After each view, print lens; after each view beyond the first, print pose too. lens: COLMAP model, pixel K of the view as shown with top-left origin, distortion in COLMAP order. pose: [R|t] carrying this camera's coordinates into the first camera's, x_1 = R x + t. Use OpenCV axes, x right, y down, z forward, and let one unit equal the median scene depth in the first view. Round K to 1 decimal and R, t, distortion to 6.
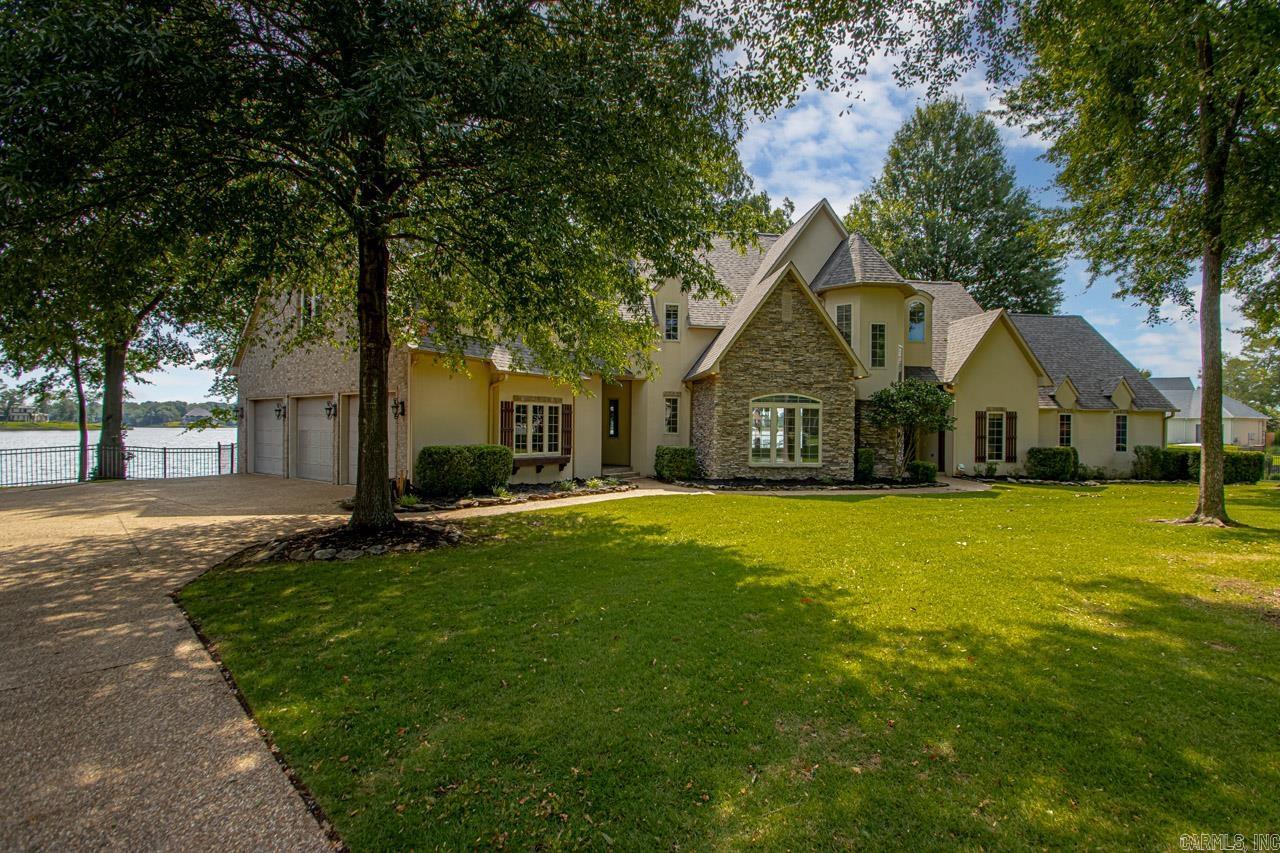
lens RADIAL K [[592.6, 0, 651.6], [0, 592.6, 425.1], [0, 0, 1]] dist [0.014283, -0.017983]
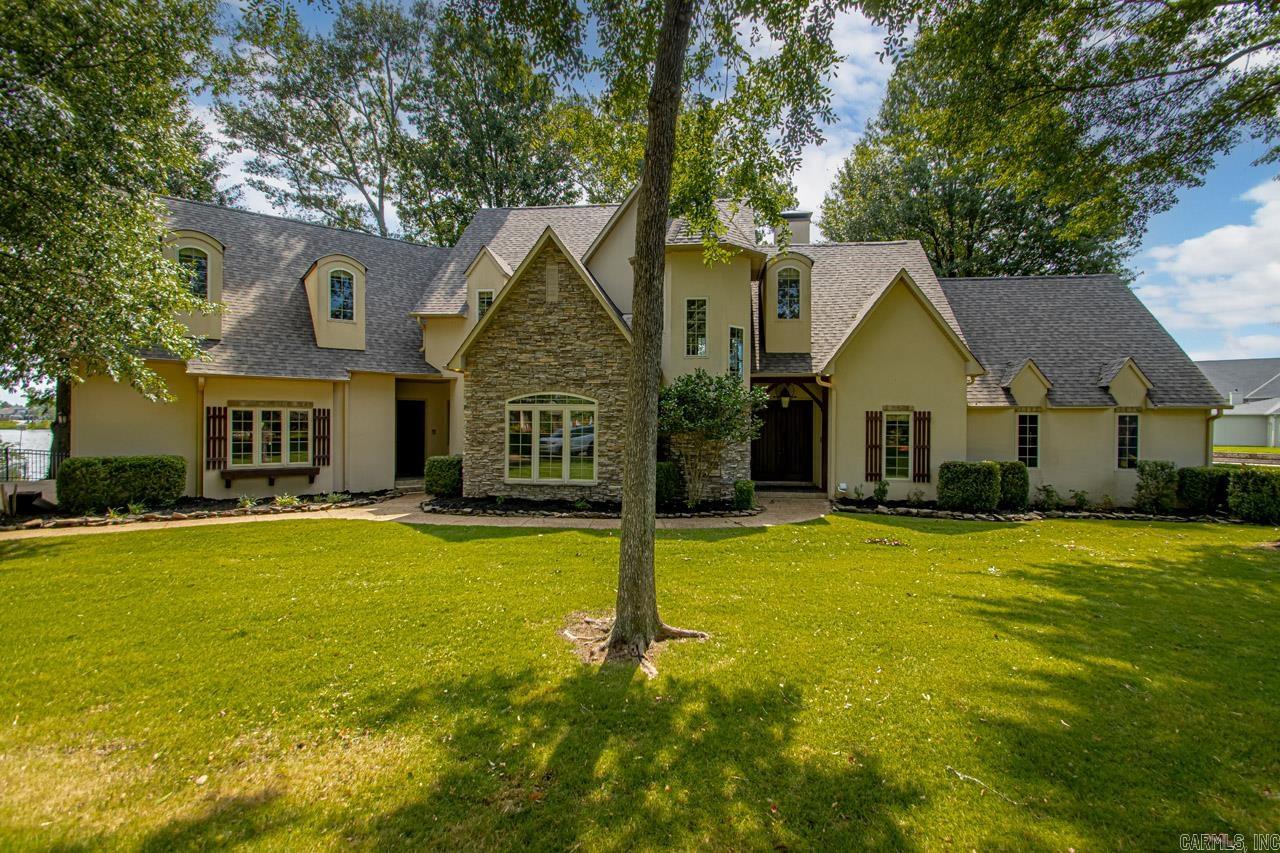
lens RADIAL K [[590.9, 0, 651.2], [0, 590.9, 425.0], [0, 0, 1]] dist [0.013590, -0.018413]
pose [[0.965398, -0.002927, -0.260766, 0.560069], [0.003389, 0.999993, 0.001321, -0.010001], [0.260760, -0.002159, 0.965401, 0.263947]]
